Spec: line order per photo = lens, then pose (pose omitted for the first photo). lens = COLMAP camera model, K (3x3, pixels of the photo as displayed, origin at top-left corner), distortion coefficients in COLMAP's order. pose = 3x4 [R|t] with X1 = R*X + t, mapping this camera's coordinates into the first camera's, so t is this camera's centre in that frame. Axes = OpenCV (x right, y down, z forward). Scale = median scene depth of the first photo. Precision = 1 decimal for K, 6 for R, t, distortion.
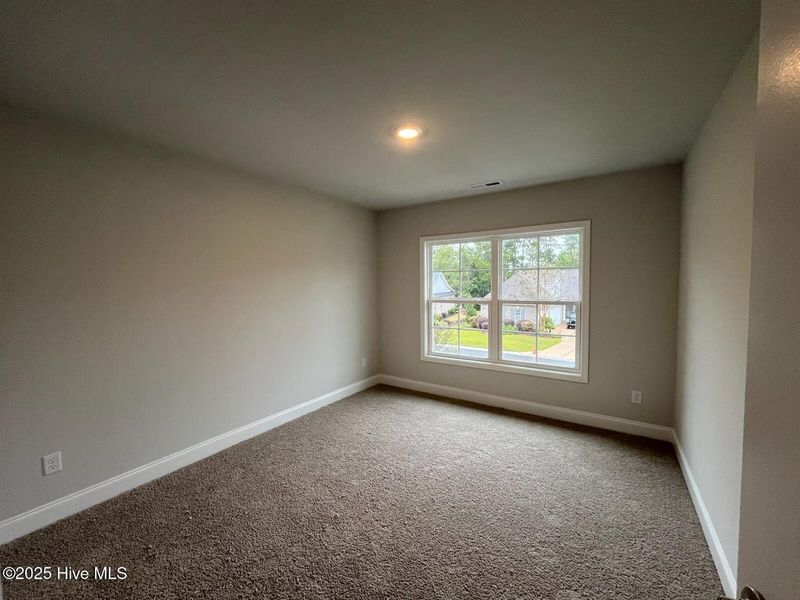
lens RADIAL K [[325.3, 0, 400.9], [0, 325.3, 298.3], [0, 0, 1]] dist [-0.004426, 0.000341]
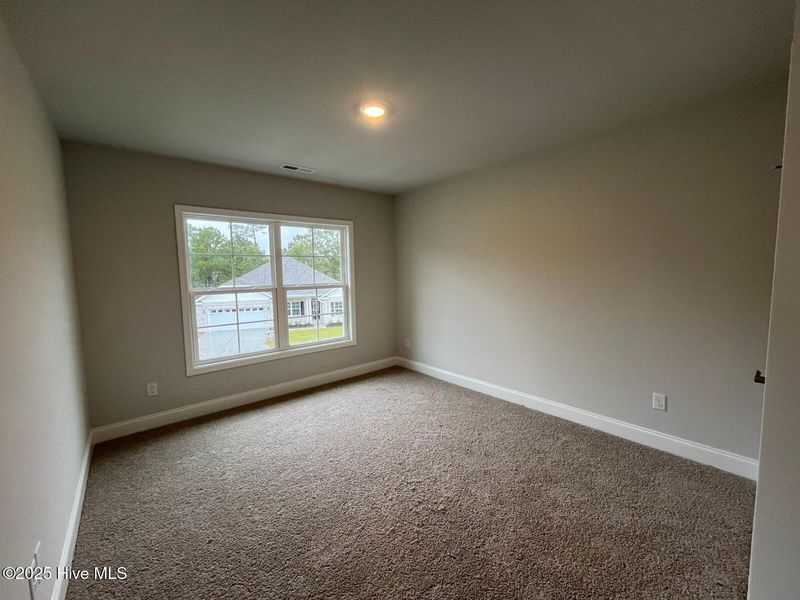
lens RADIAL K [[325.3, 0, 400.9], [0, 325.3, 292.9], [0, 0, 1]] dist [-0.004426, 0.000341]
pose [[0.277747, -0.067066, 0.958310, -0.550285], [0.052493, 0.997129, 0.054568, -0.009974], [-0.959219, 0.035149, 0.280470, 0.378930]]
